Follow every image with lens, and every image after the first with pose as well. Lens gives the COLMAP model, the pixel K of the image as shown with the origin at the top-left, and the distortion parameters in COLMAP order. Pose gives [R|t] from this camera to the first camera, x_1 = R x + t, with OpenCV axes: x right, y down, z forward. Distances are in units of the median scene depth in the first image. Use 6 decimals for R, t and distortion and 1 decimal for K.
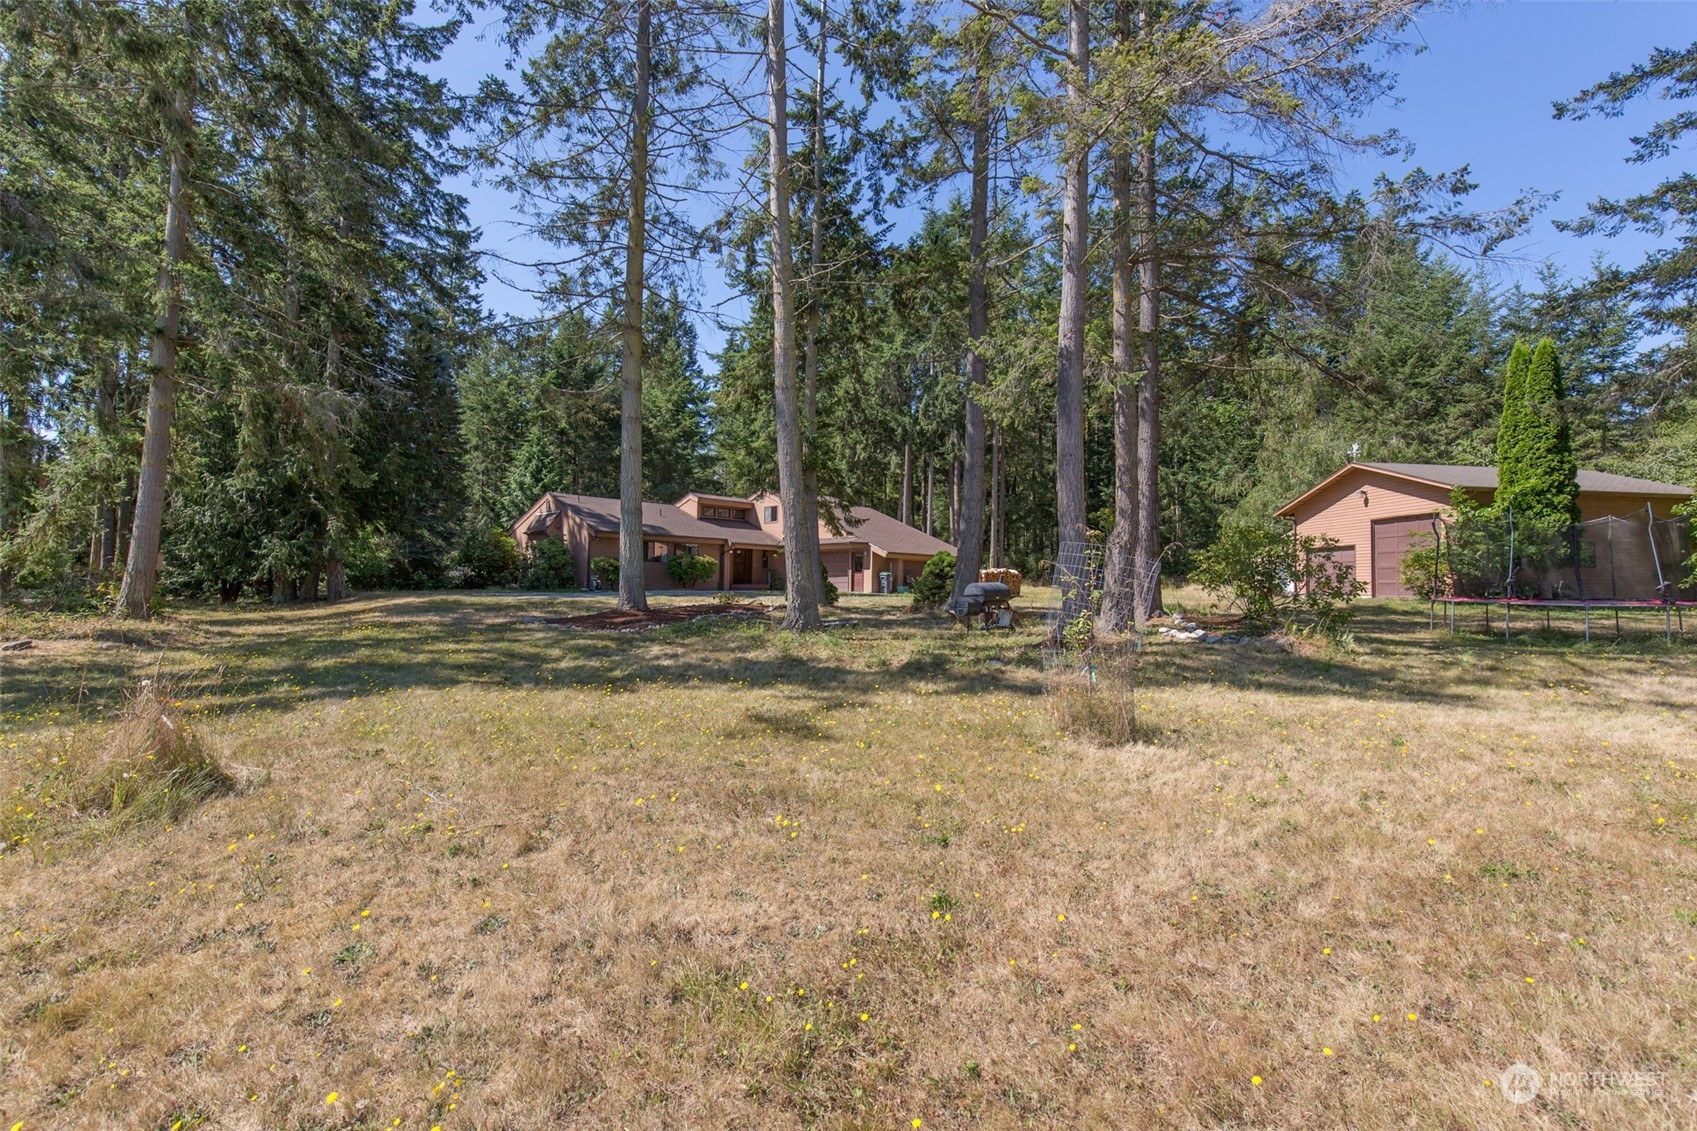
lens RADIAL K [[768.4, 0, 847.8], [0, 768.4, 562.2], [0, 0, 1]] dist [0.005178, -0.000690]
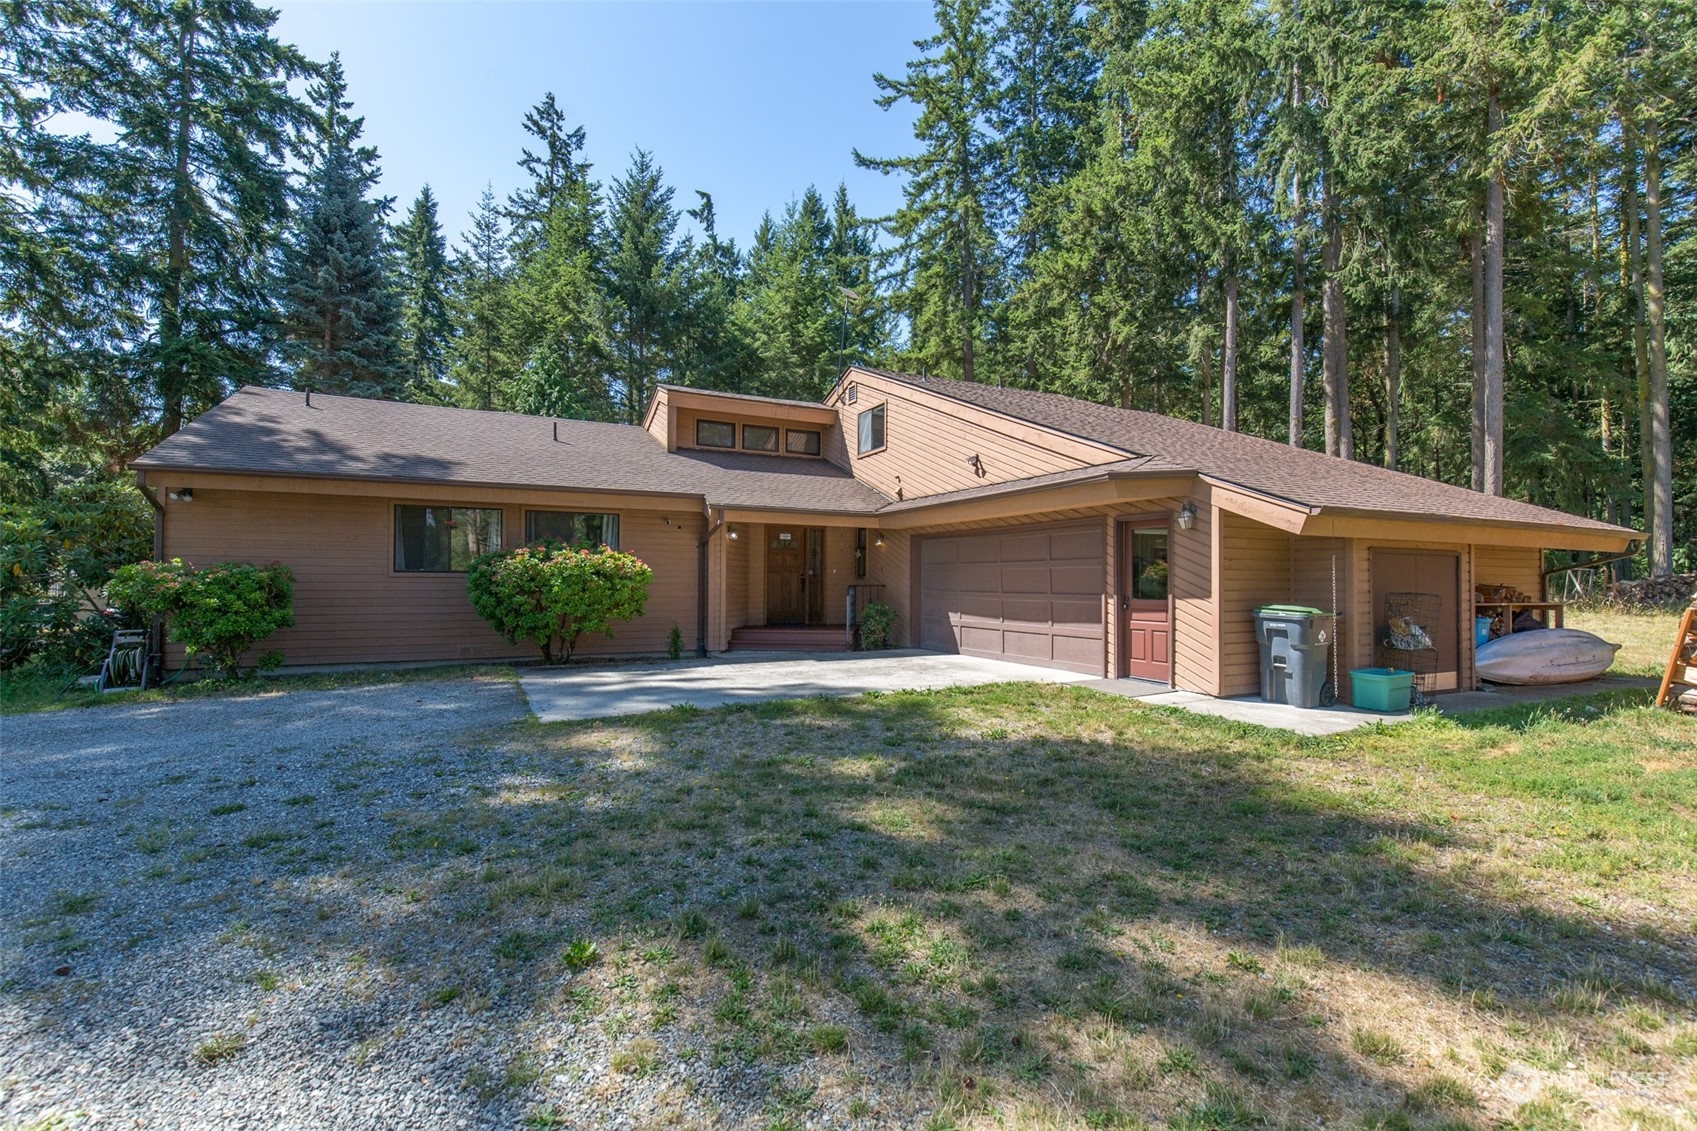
lens RADIAL K [[768.4, 0, 803.2], [0, 768.4, 571.9], [0, 0, 1]] dist [0.005178, -0.000690]
pose [[0.937143, -0.008818, -0.348835, -0.004681], [0.015697, 0.999734, 0.016898, -0.002664], [0.348593, -0.021311, 0.937032, 0.988930]]
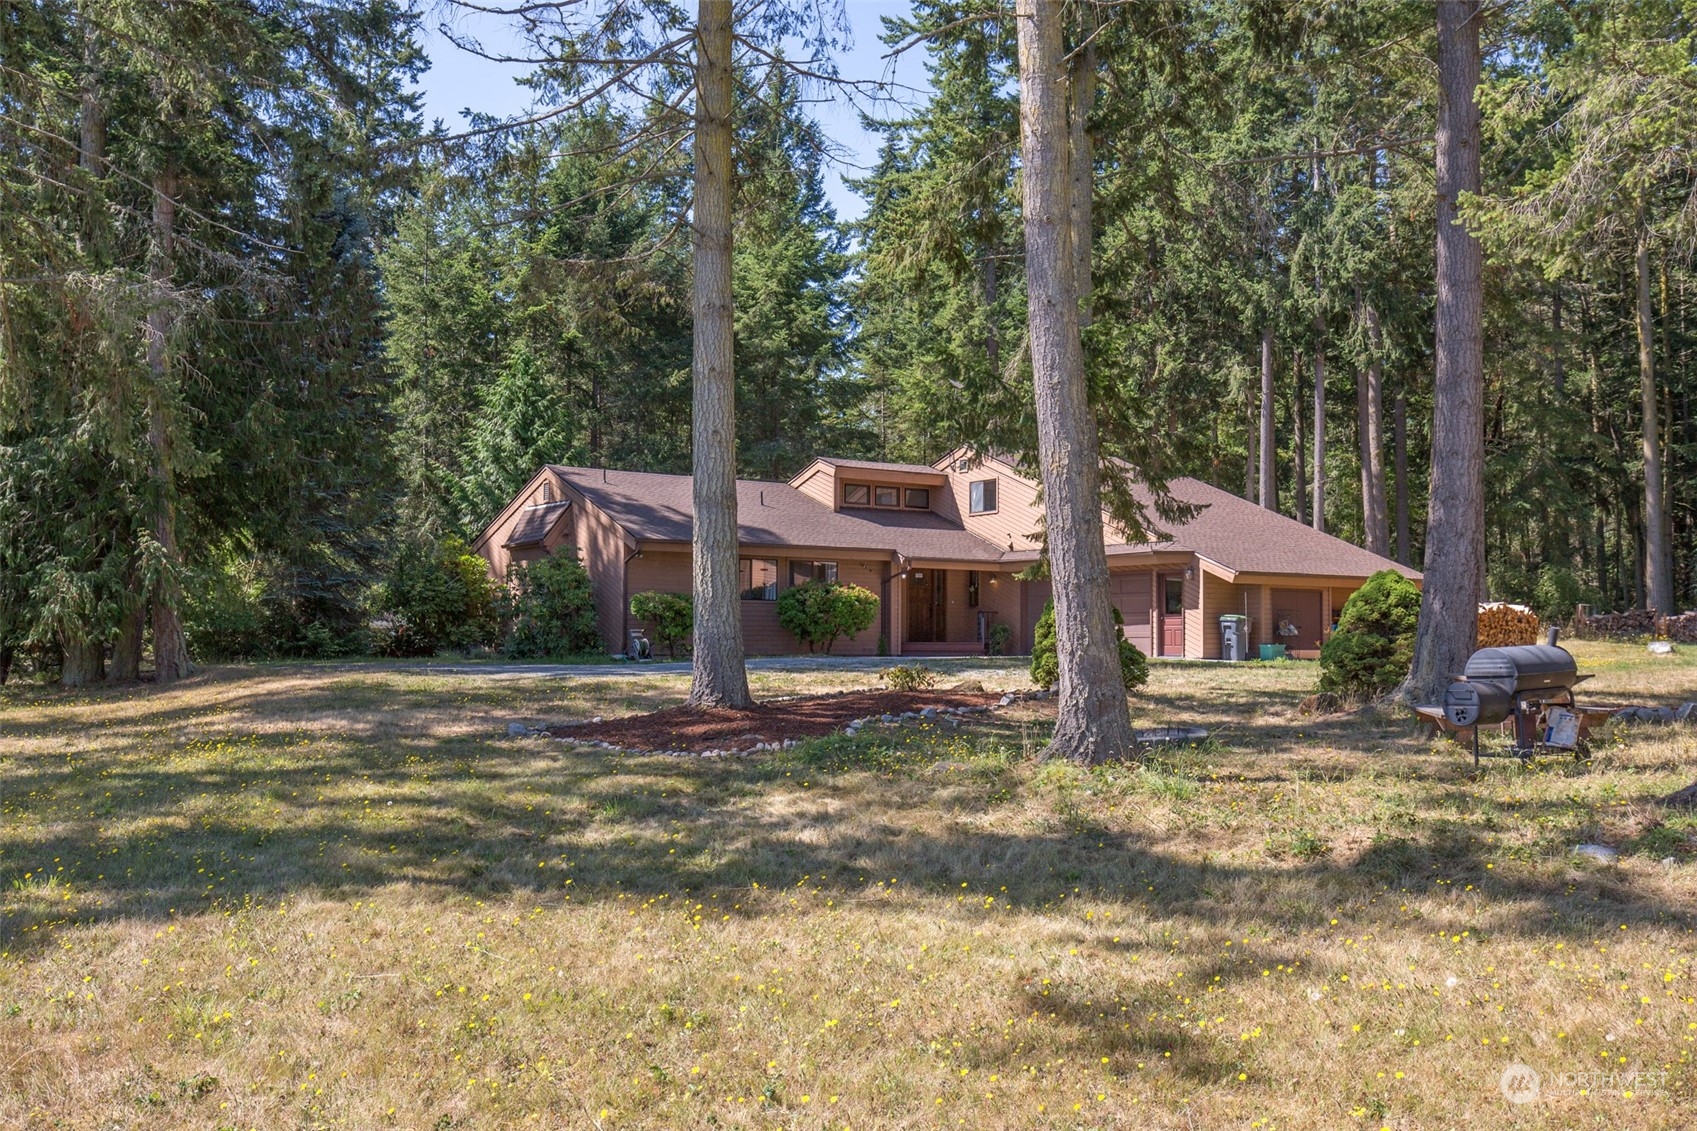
lens RADIAL K [[1547.8, 0, 843.2], [0, 1547.8, 570.9], [0, 0, 1]] dist [0.001739, 0.000000]
pose [[0.983470, -0.017128, -0.180258, -0.018351], [0.014790, 0.999788, -0.014307, -0.004576], [0.180465, 0.011405, 0.983515, 0.039382]]
